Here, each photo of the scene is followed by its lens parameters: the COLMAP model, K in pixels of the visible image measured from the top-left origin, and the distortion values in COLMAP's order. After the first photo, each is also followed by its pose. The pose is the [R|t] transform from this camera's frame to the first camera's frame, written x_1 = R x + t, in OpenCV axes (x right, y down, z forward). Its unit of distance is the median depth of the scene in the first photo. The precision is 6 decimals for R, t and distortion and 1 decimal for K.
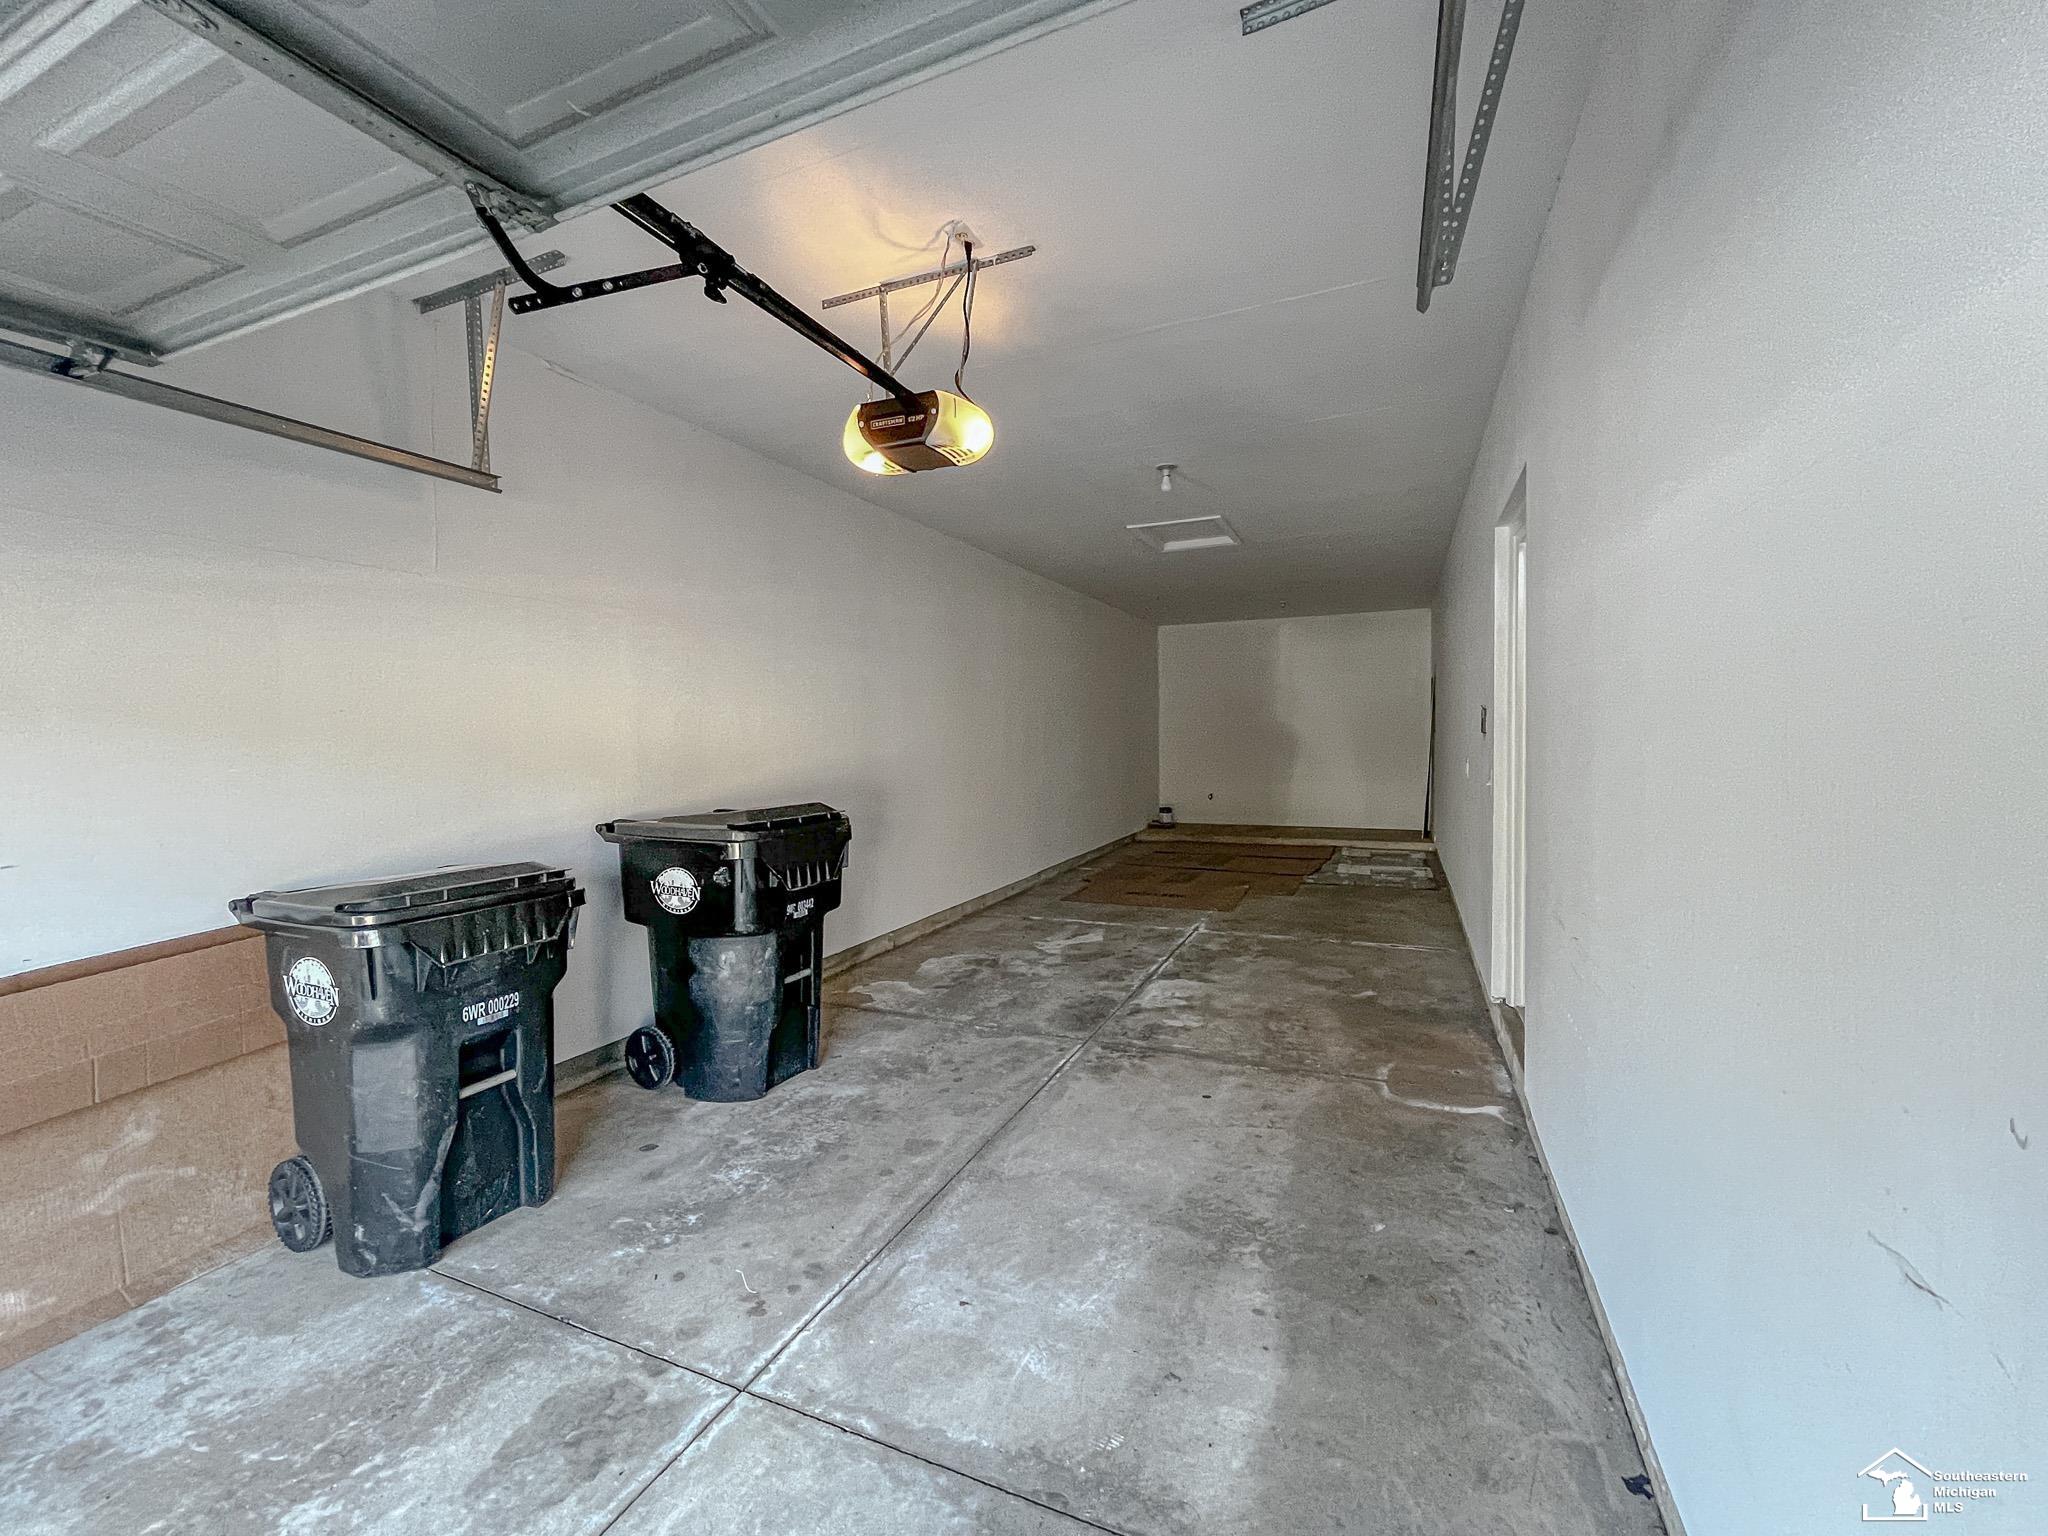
lens RADIAL K [[863.2, 0, 1016.6], [0, 863.2, 763.3], [0, 0, 1]] dist [0.001603, -0.002202]
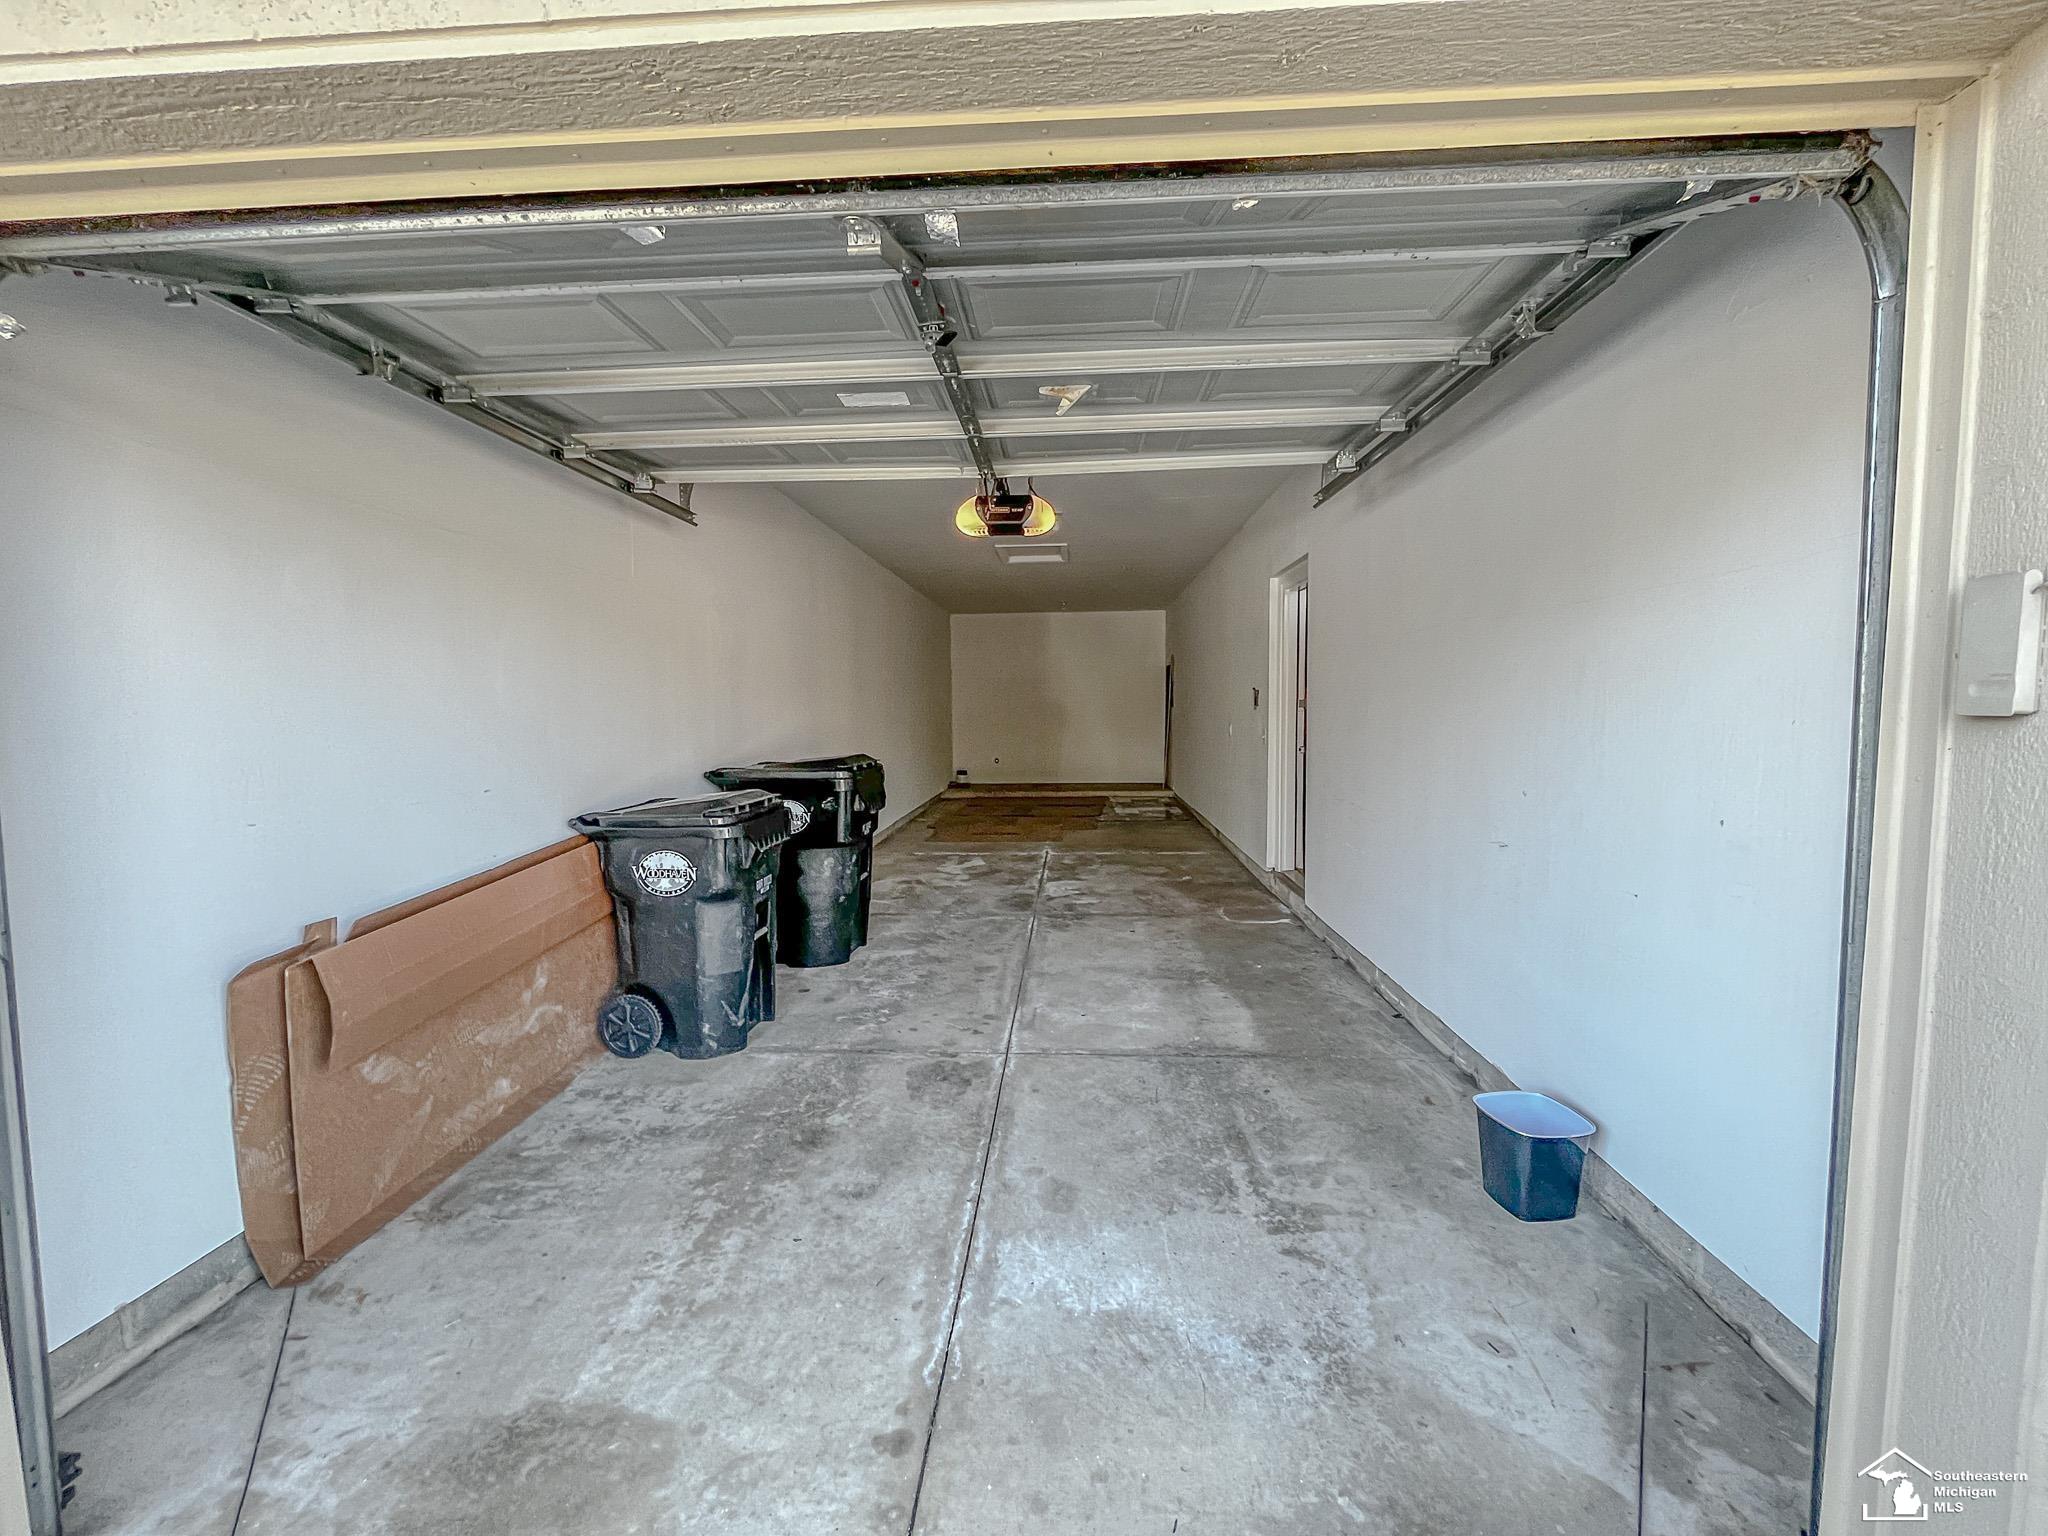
lens RADIAL K [[863.2, 0, 1024.5], [0, 863.2, 767.1], [0, 0, 1]] dist [0.001603, -0.002202]
pose [[0.935564, -0.020191, 0.352581, -0.611468], [0.008862, 0.999392, 0.033718, 0.029324], [-0.353047, -0.028421, 0.935174, -0.488332]]
